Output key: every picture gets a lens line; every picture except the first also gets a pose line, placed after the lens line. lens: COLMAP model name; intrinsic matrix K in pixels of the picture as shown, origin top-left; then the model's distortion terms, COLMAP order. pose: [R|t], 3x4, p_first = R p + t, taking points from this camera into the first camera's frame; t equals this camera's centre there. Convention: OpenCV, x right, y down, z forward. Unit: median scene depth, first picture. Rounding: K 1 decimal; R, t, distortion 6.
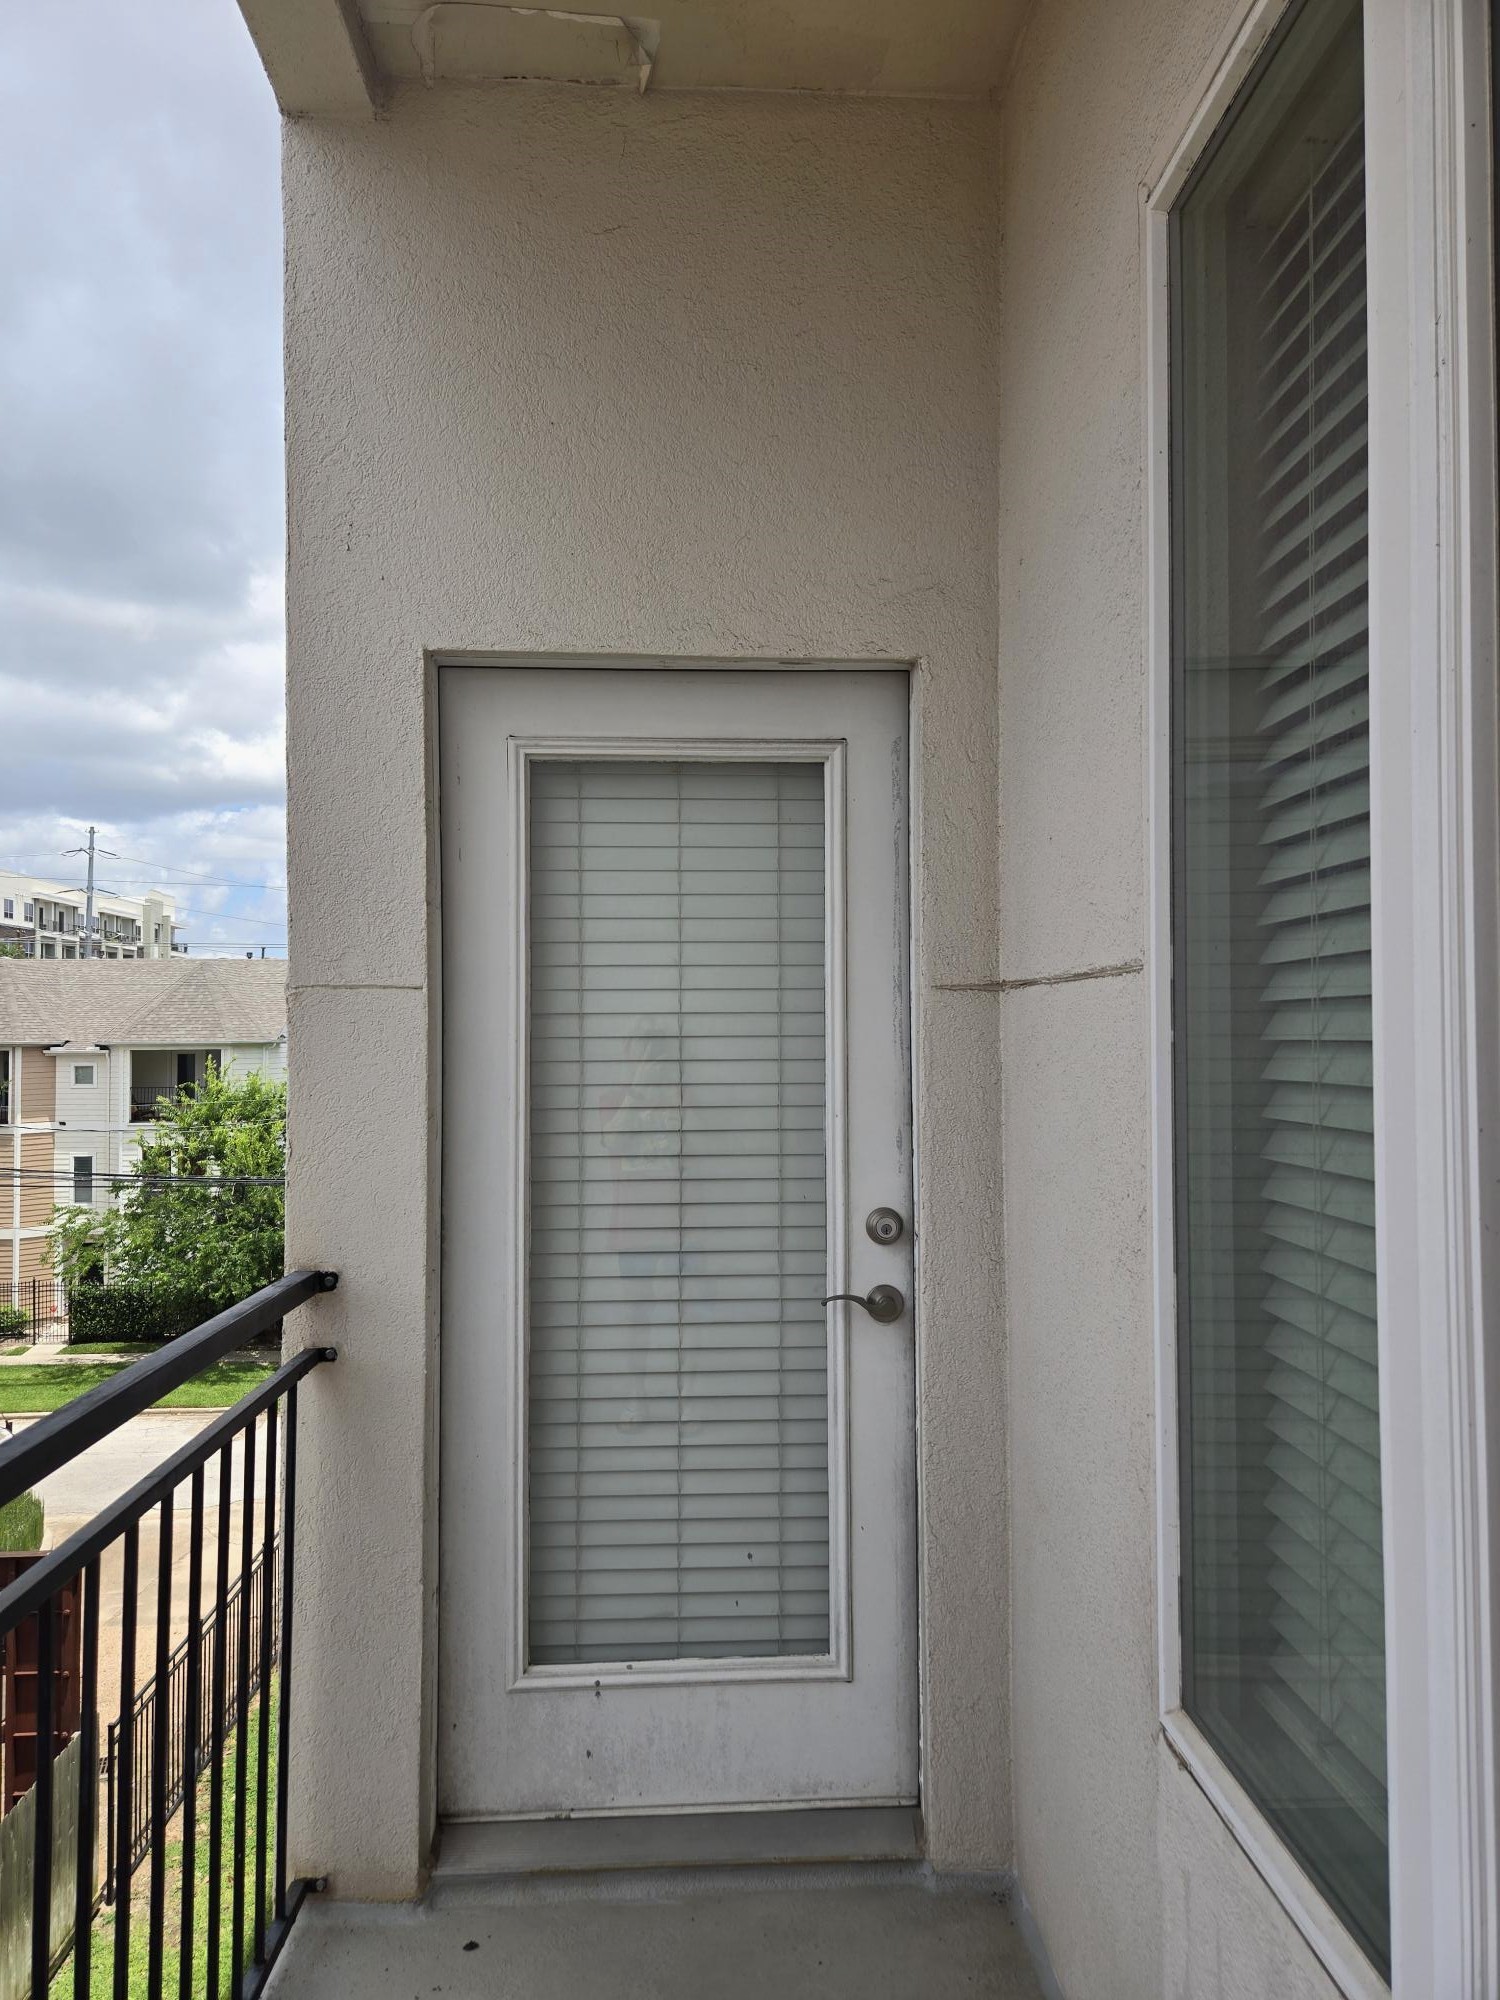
lens RADIAL K [[1318.8, 0, 766.7], [0, 1318.8, 1025.0], [0, 0, 1]] dist [0.095257, -0.067716]
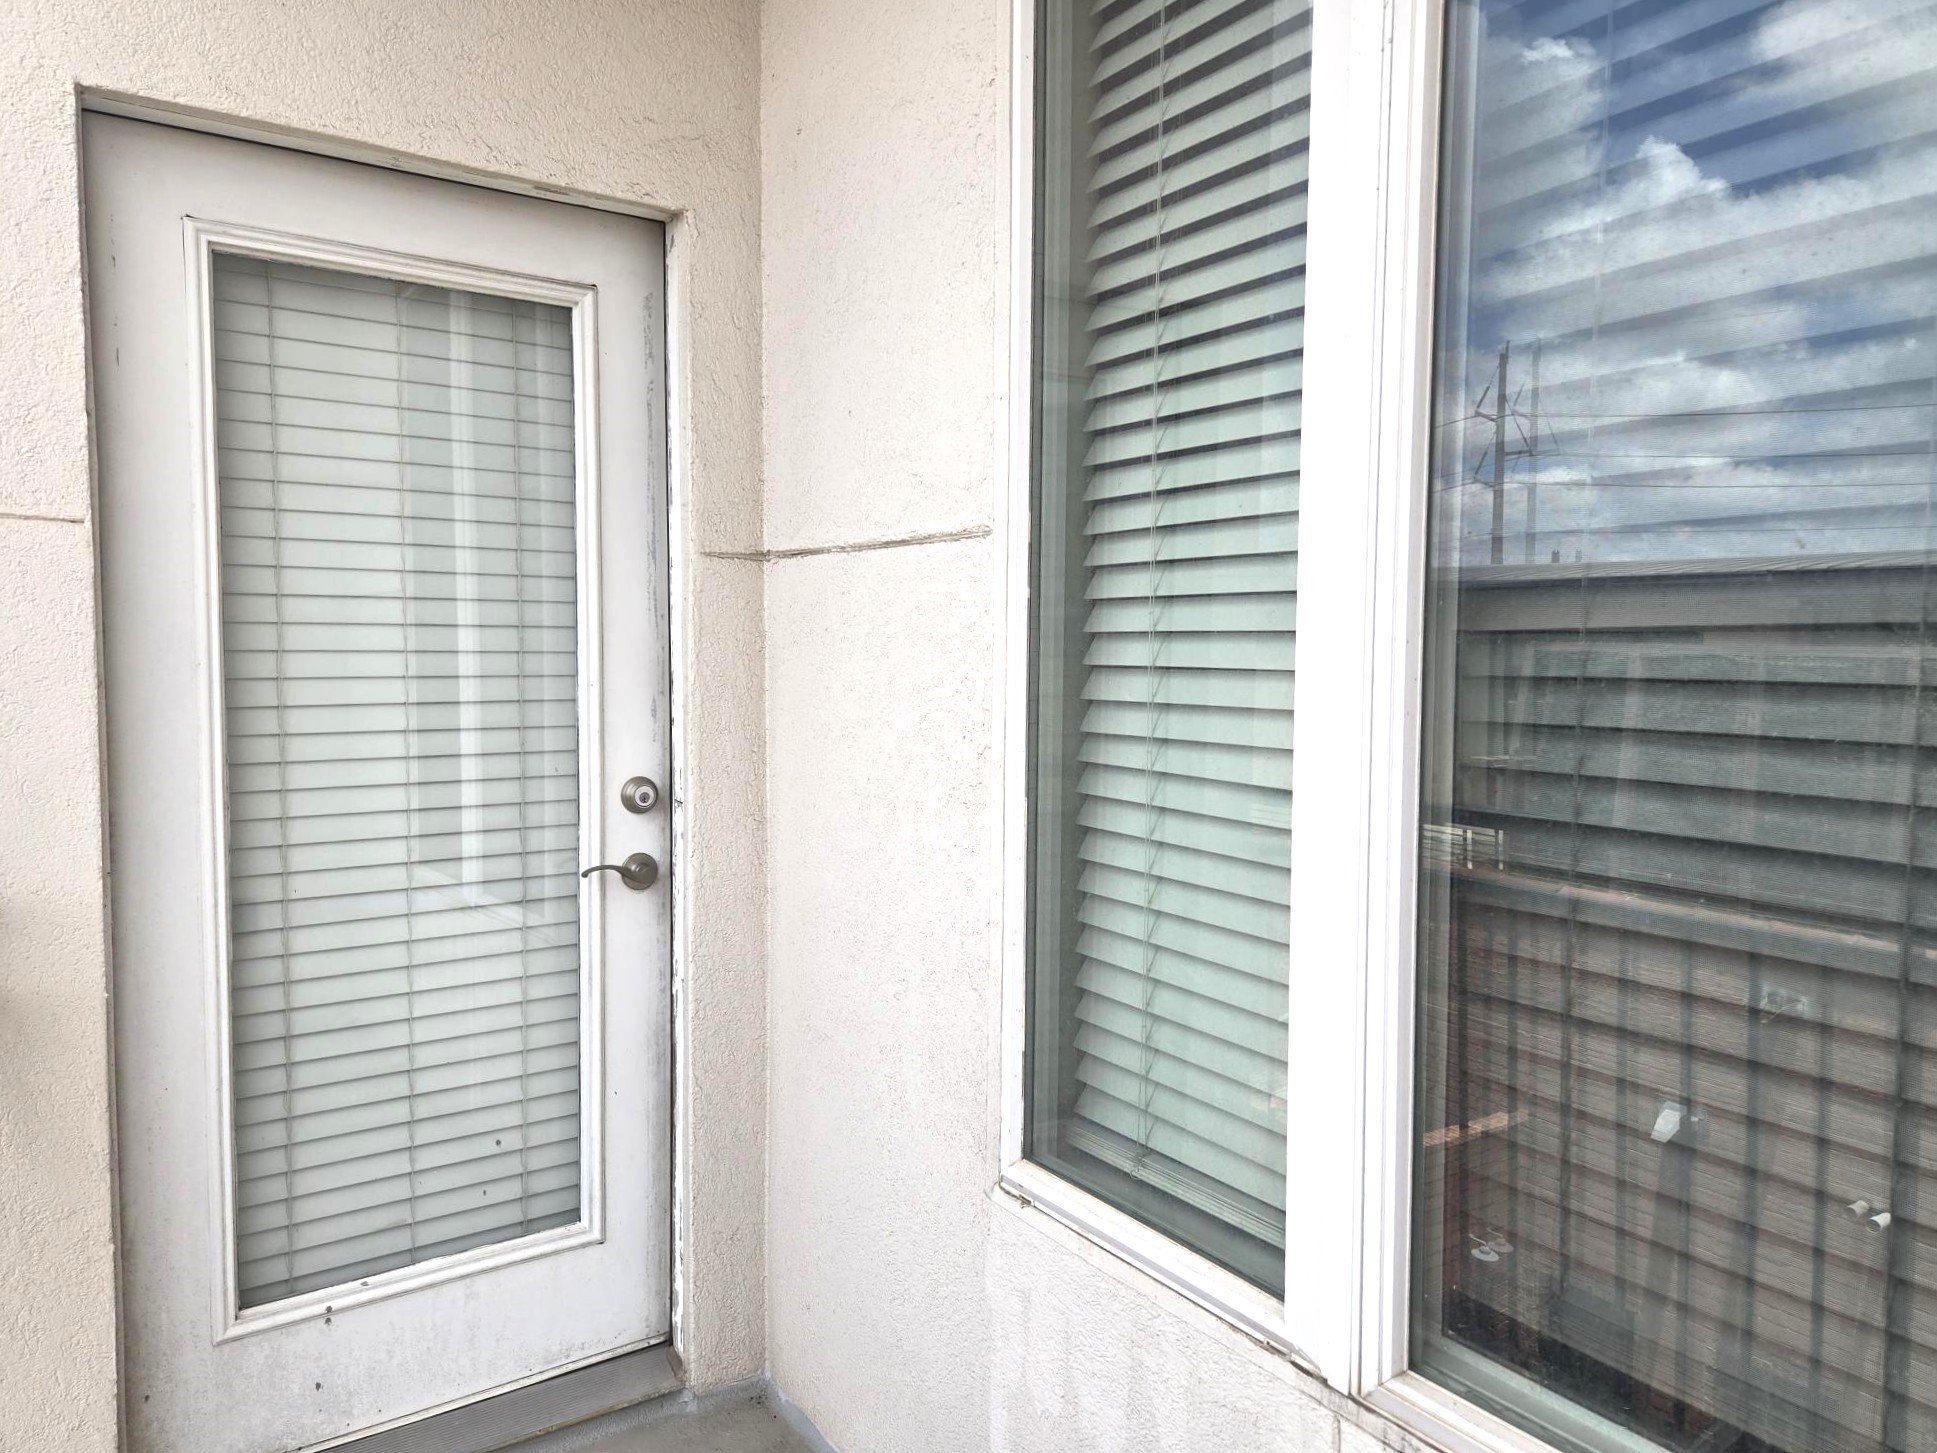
lens RADIAL K [[1277.3, 0, 981.0], [0, 1277.3, 726.9], [0, 0, 1]] dist [0.095257, -0.067716]
pose [[0.863550, -0.027384, 0.503519, -0.179378], [-0.012101, 0.997112, 0.074981, 0.025672], [-0.504118, -0.070843, 0.860724, 0.042870]]
